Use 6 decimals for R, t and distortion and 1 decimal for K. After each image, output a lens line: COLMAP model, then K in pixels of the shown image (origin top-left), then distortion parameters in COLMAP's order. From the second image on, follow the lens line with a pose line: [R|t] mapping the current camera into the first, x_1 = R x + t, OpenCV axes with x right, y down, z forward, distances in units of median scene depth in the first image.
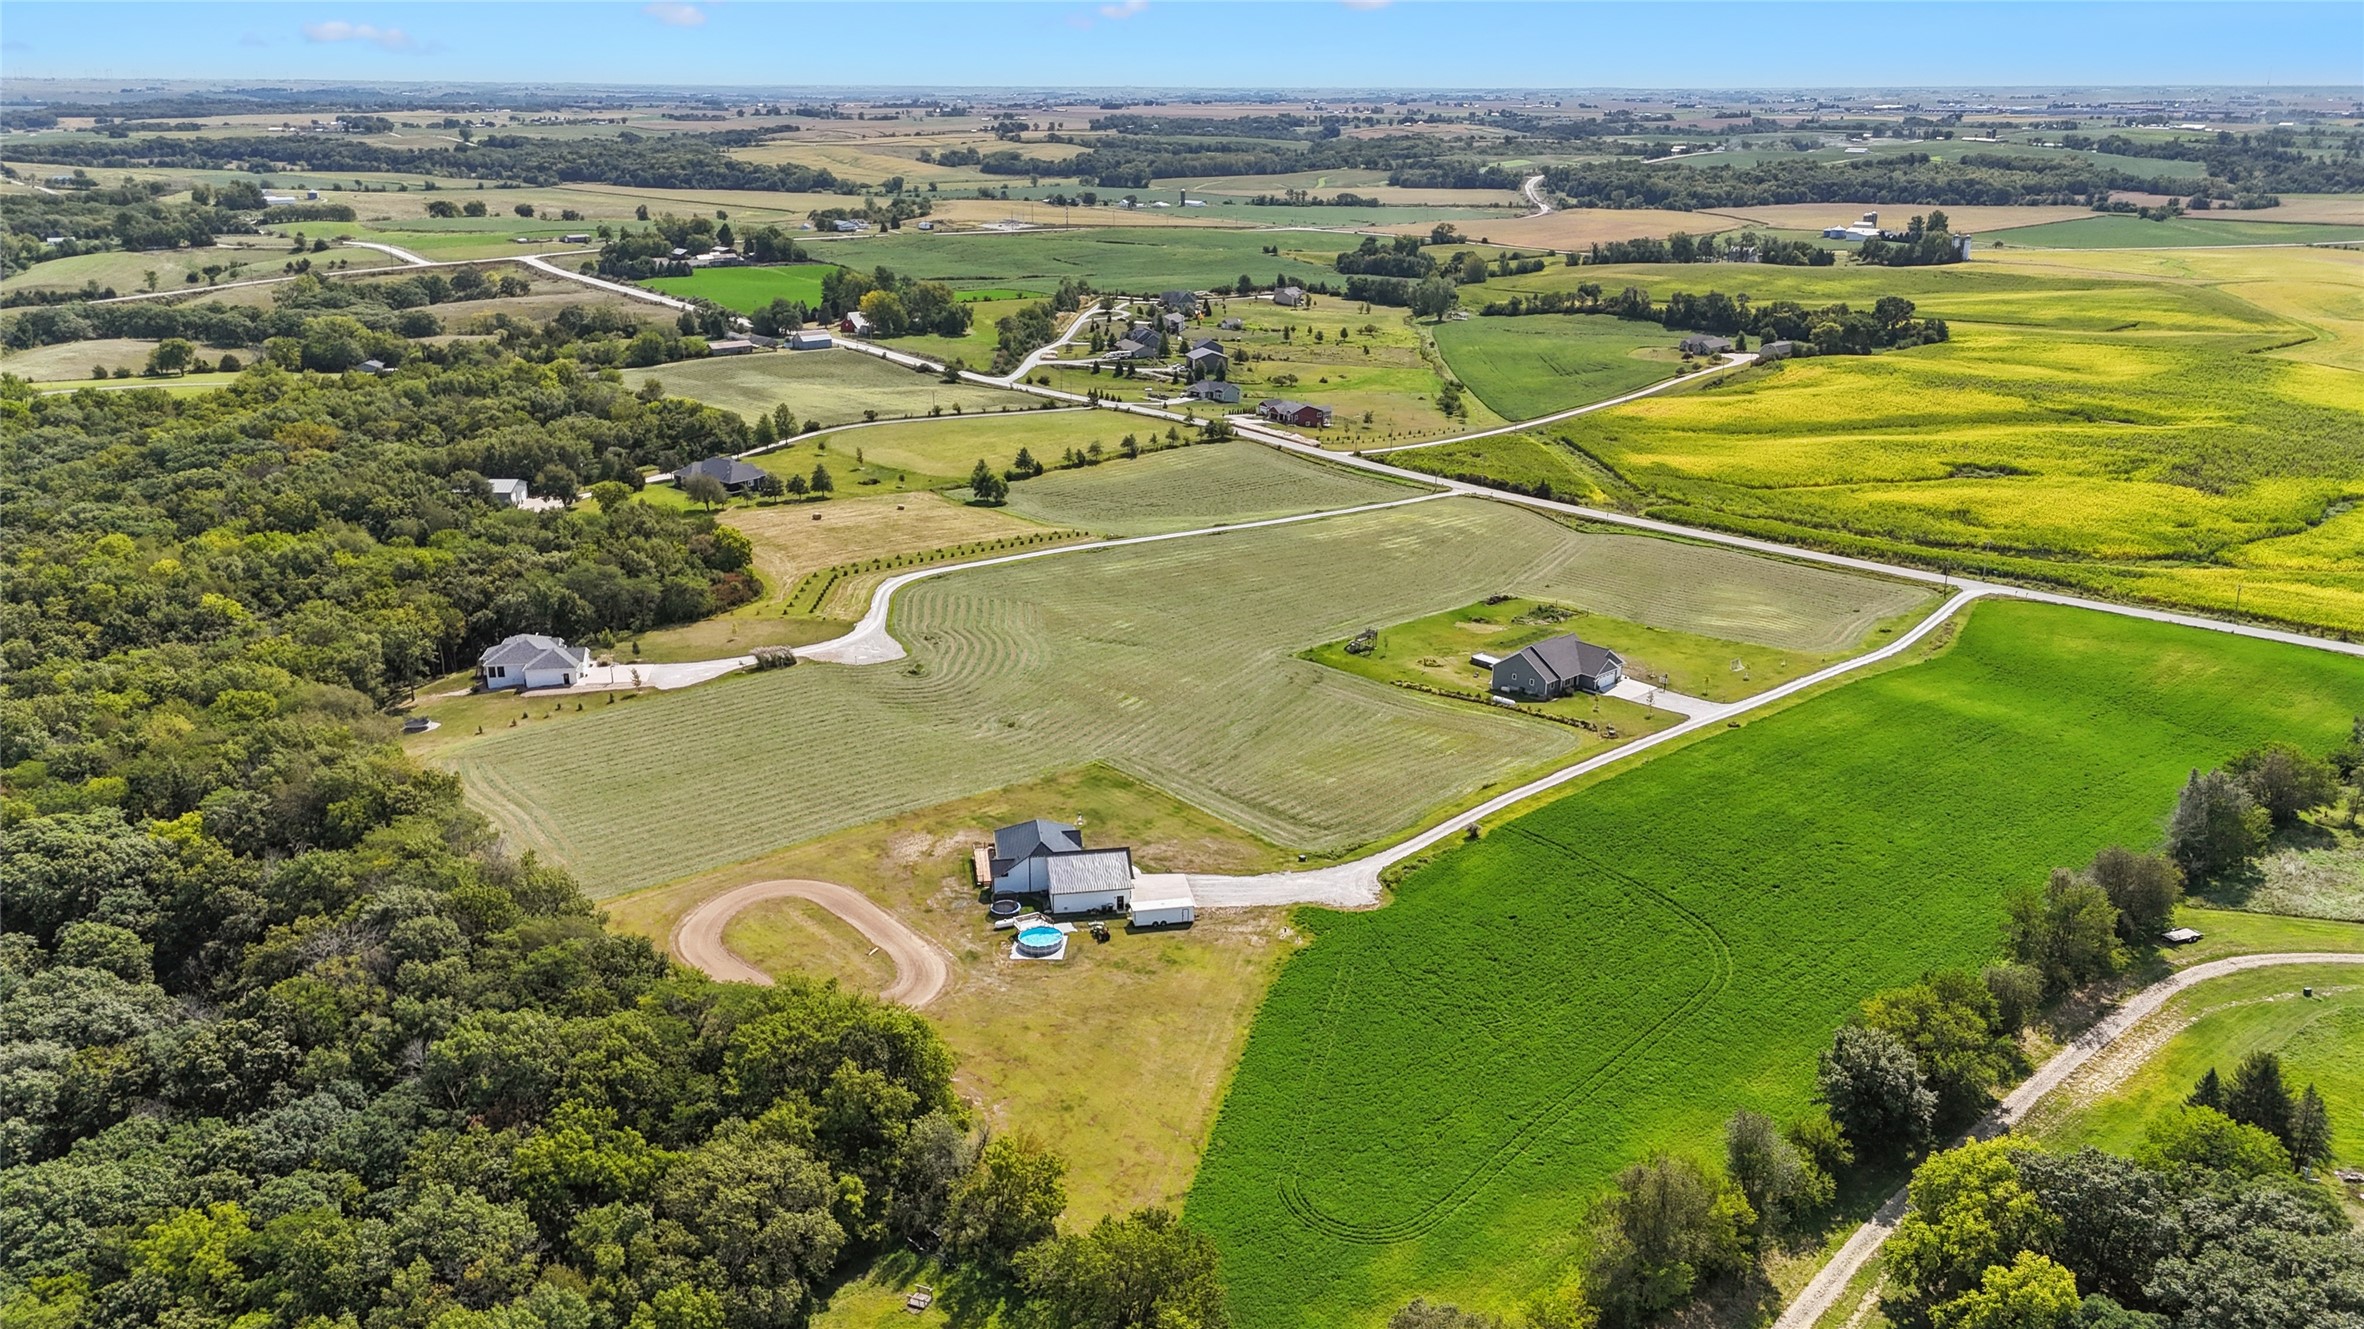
lens RADIAL K [[1768.8, 0, 1182.0], [0, 1768.8, 664.5], [0, 0, 1]] dist [0.081360, -0.075810]
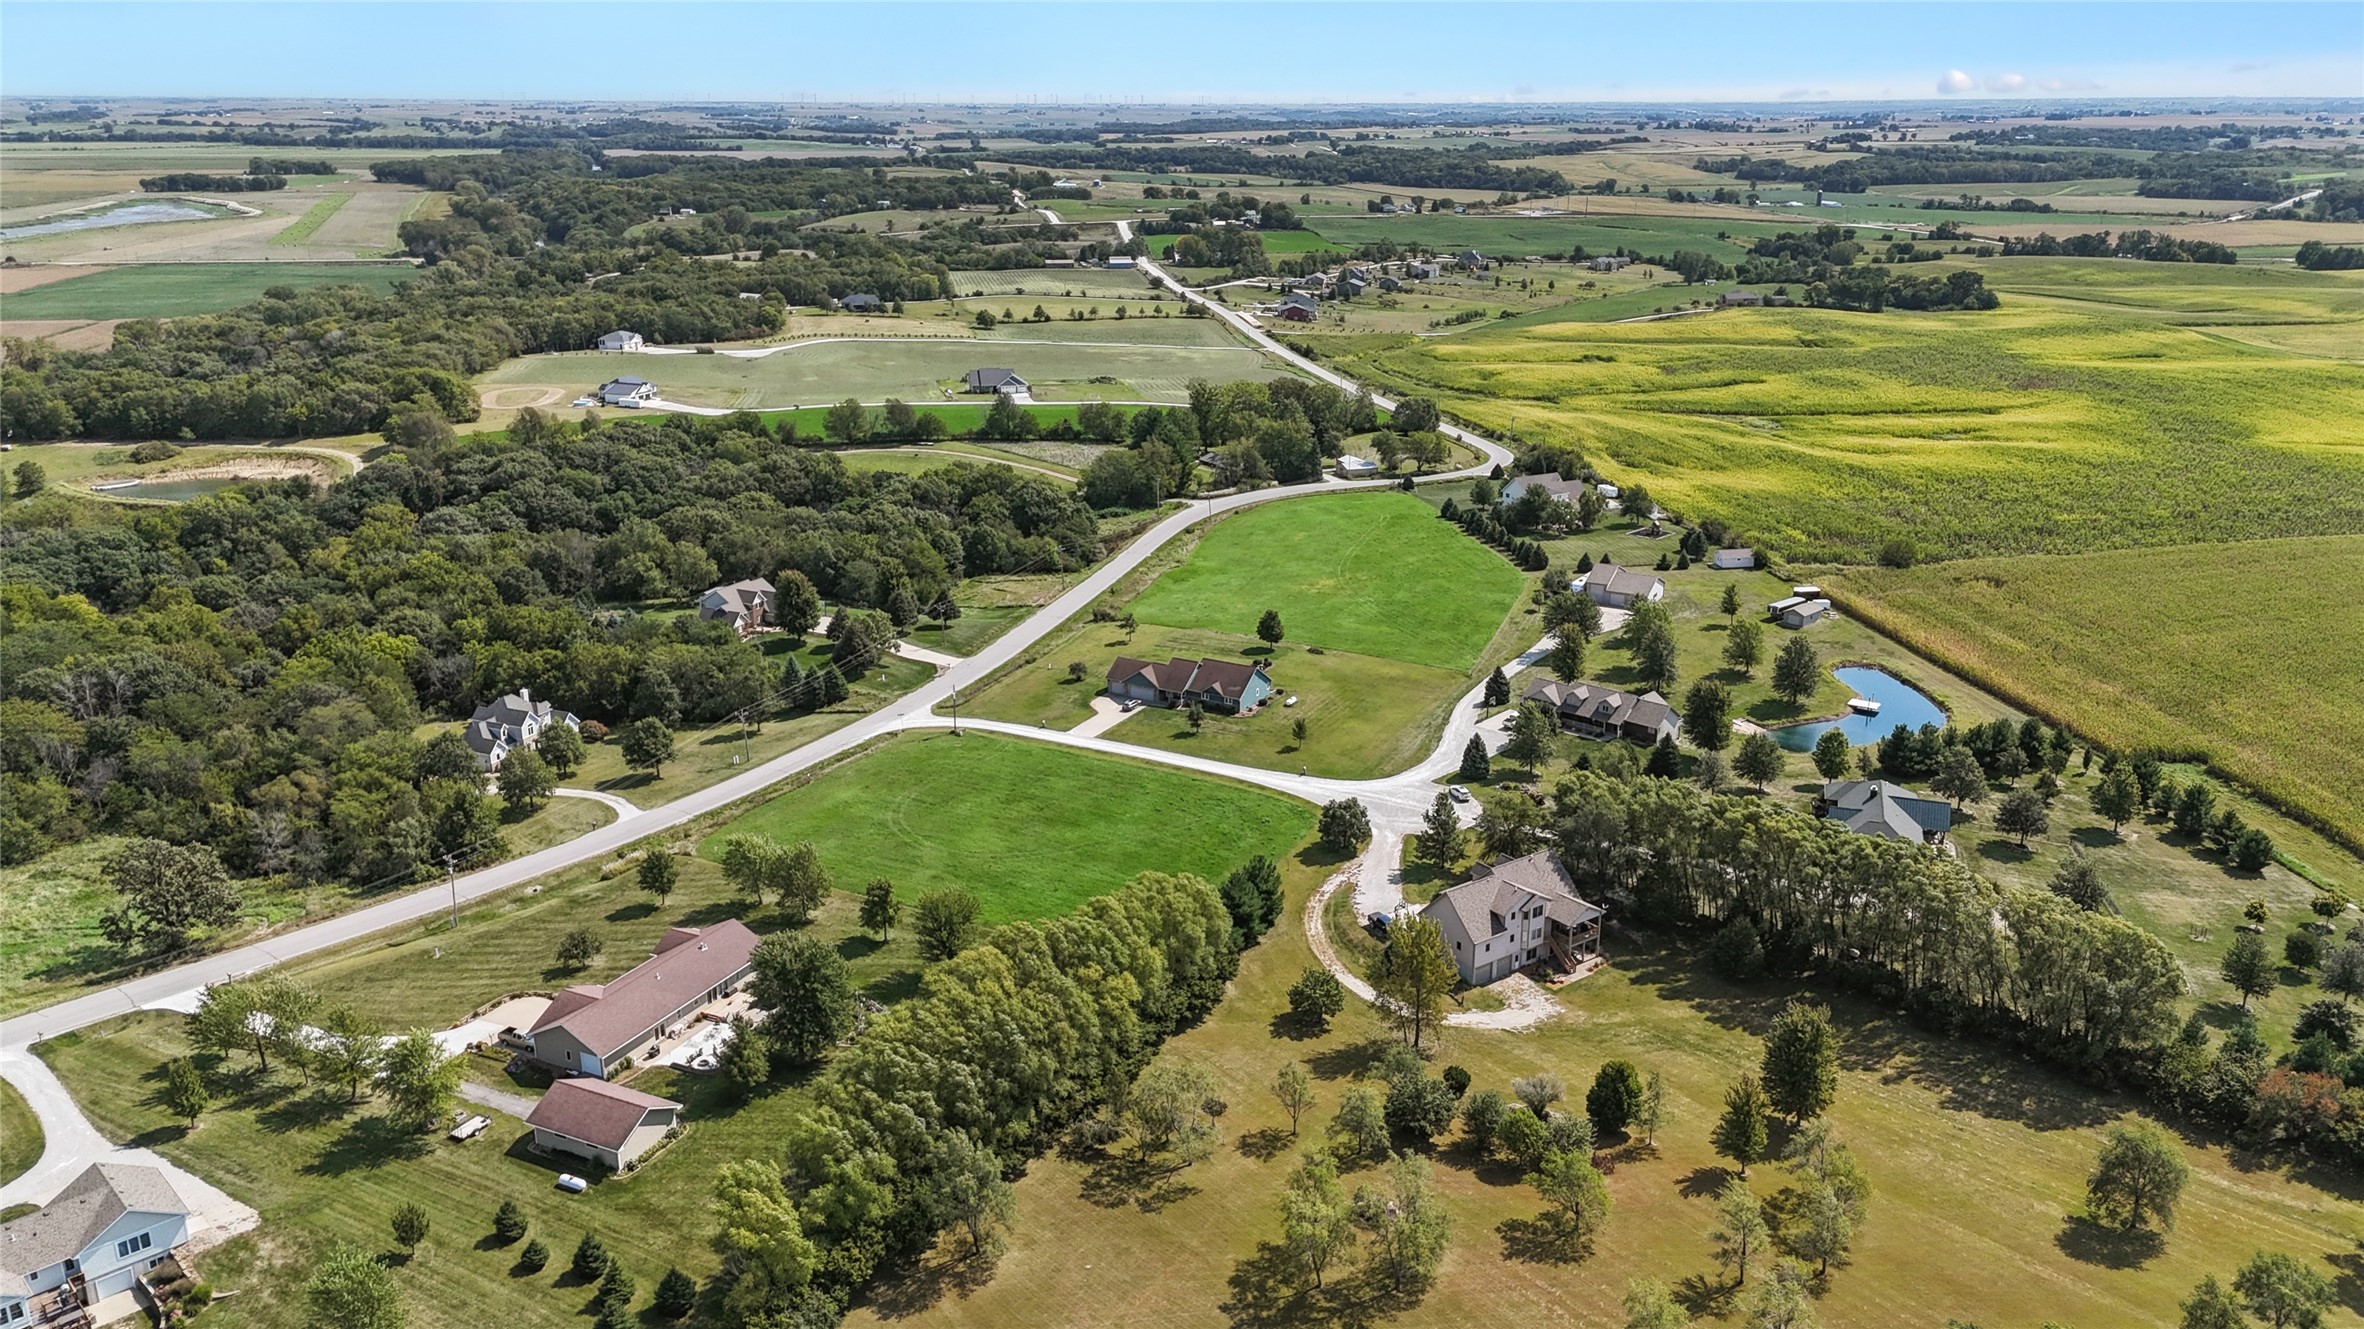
lens RADIAL K [[1784.9, 0, 1171.2], [0, 1784.9, 665.8], [0, 0, 1]] dist [0.071216, -0.070244]
pose [[0.849977, 0.155440, -0.503367, 1.007481], [-0.160849, 0.986427, 0.033003, 0.151349], [0.501665, 0.052915, 0.863442, -0.418013]]
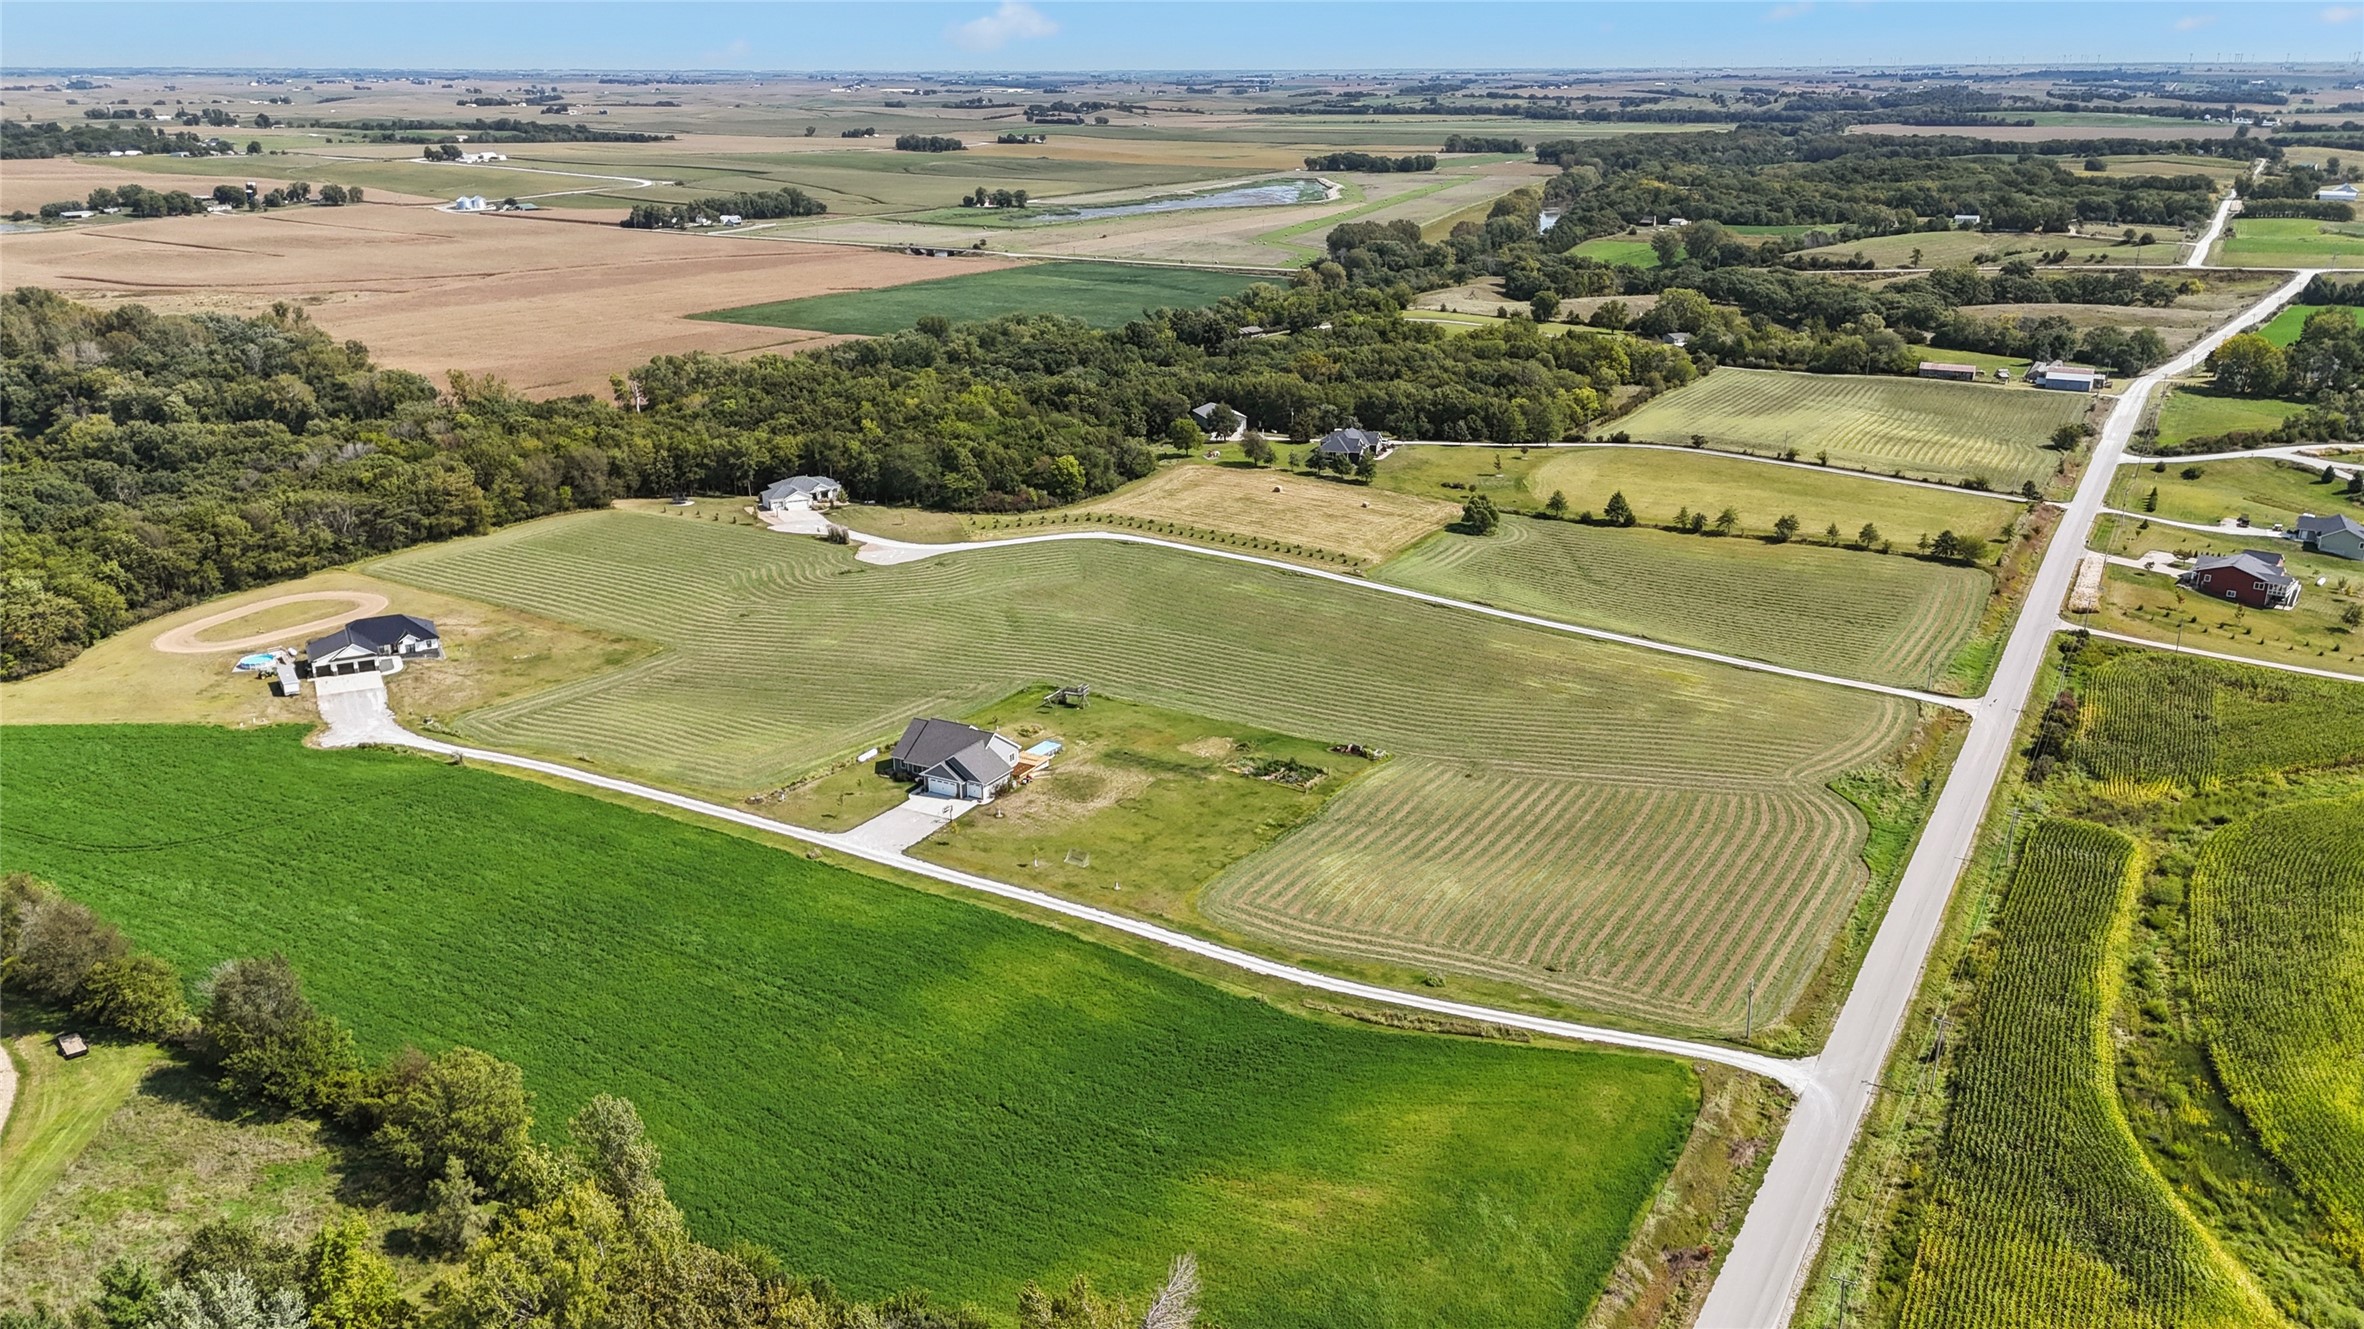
lens RADIAL K [[1784.9, 0, 1171.2], [0, 1784.9, 665.8], [0, 0, 1]] dist [0.071216, -0.070244]
pose [[0.298417, 0.297069, -0.907027, 0.714896], [-0.291548, 0.933277, 0.209746, -0.177369], [0.908816, 0.201850, 0.365116, 0.551055]]
